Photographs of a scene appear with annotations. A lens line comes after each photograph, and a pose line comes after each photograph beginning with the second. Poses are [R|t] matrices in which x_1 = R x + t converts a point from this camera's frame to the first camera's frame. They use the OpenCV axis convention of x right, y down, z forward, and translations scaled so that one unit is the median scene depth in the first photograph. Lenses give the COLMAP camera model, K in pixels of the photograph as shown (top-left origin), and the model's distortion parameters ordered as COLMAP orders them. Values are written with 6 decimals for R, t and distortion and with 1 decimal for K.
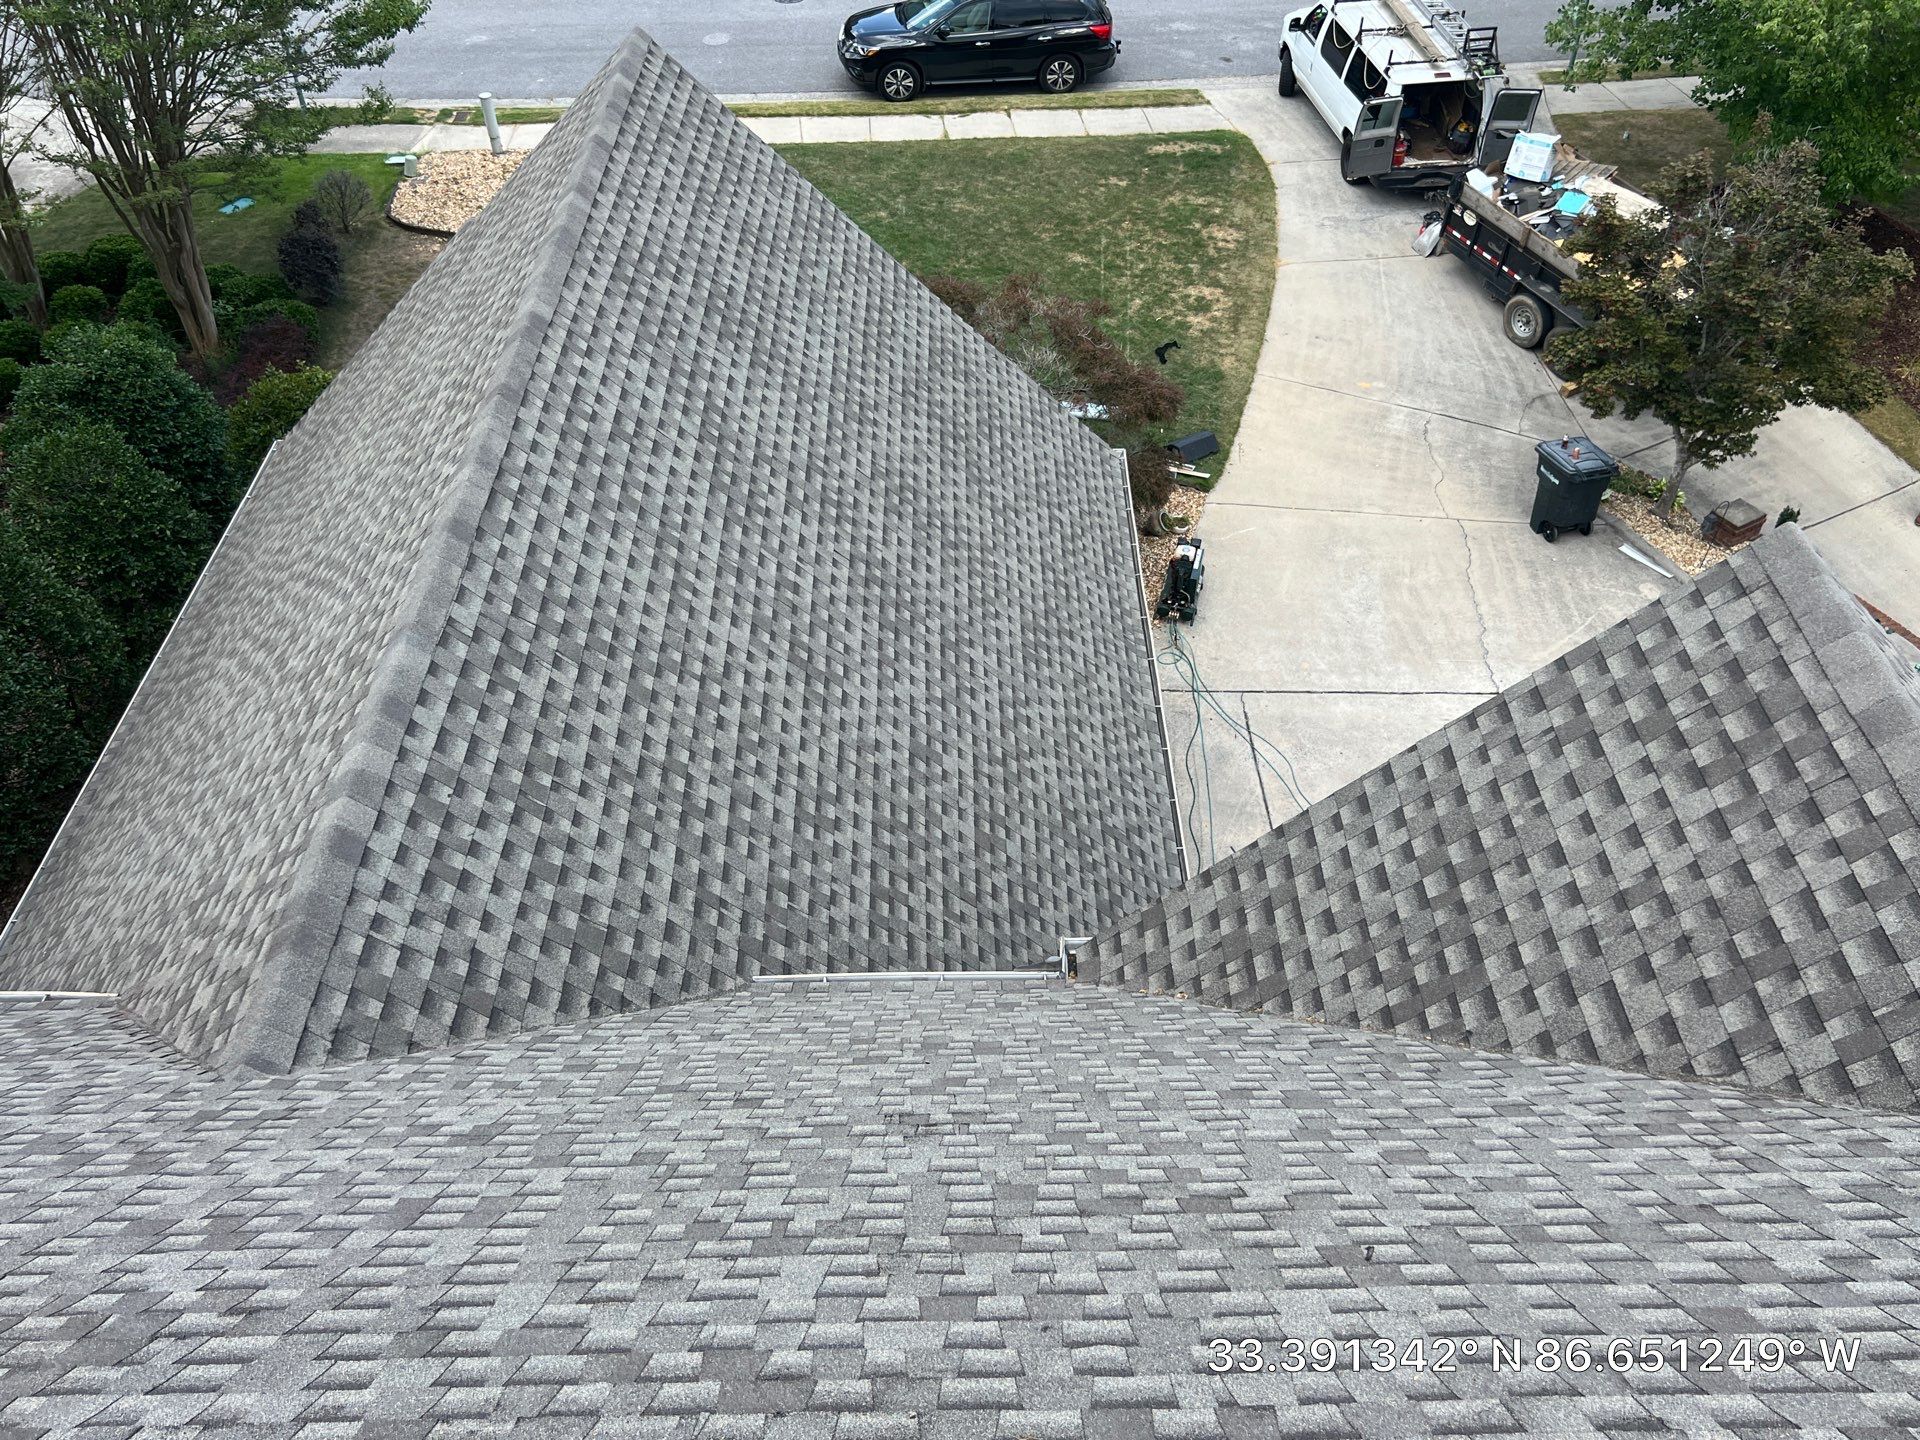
lens RADIAL K [[1612.5, 0, 960.0], [0, 1612.5, 720.0], [0, 0, 1]] dist [0.057526, -0.082622]
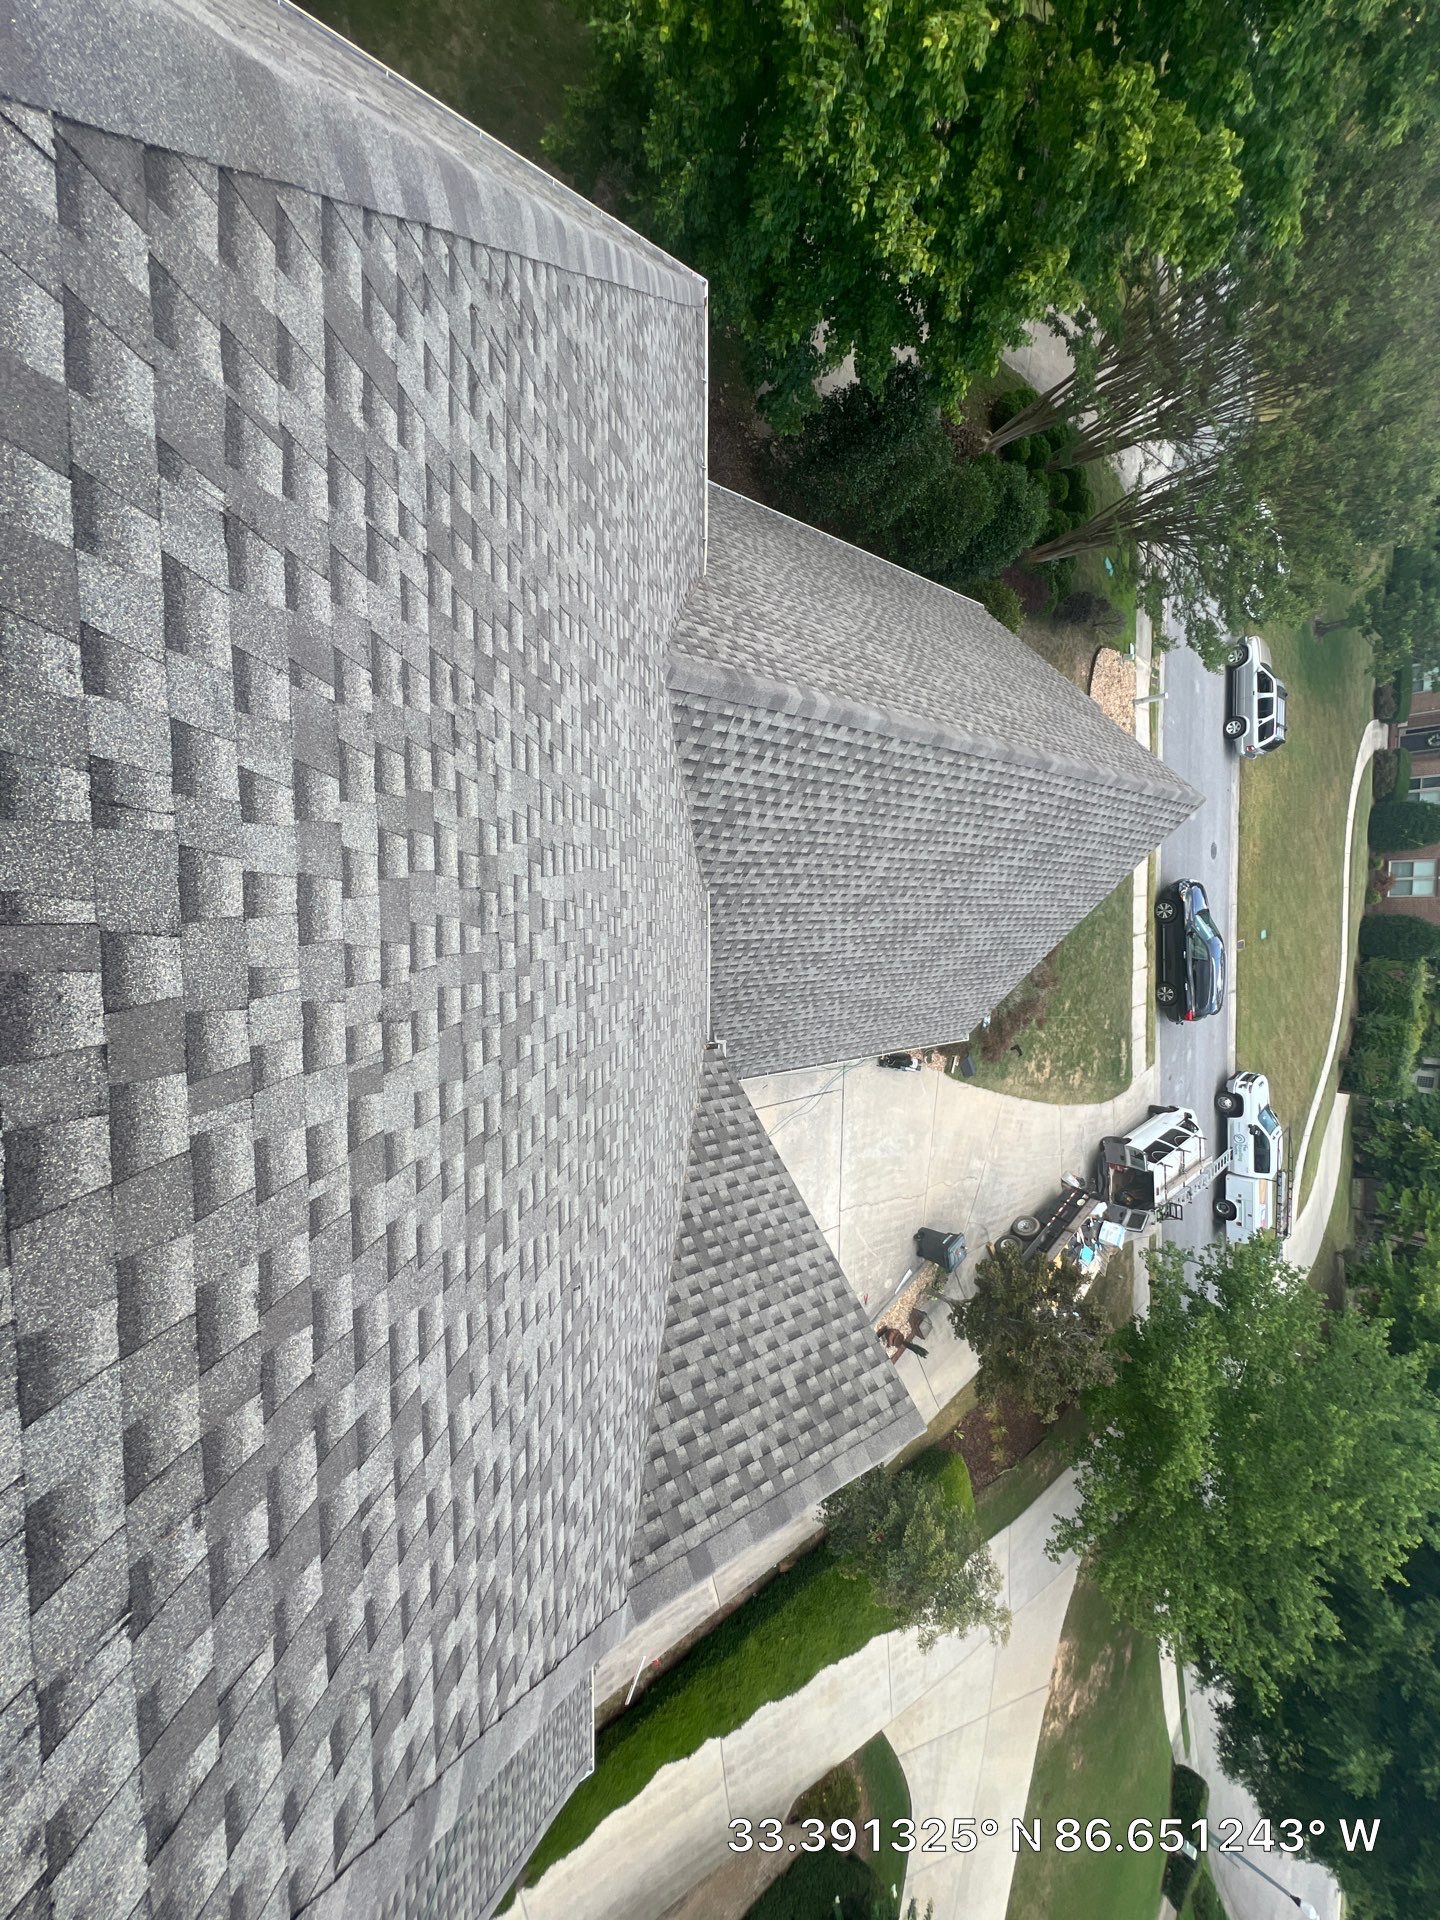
lens RADIAL K [[780.7, 0, 720.0], [0, 780.7, 960.0], [0, 0, 1]] dist [-0.000572, -0.000324]
pose [[-0.012460, 0.998714, 0.049134, -0.096448], [-0.990150, -0.019176, 0.138690, 0.008269], [0.139454, -0.046922, 0.989116, 0.027939]]
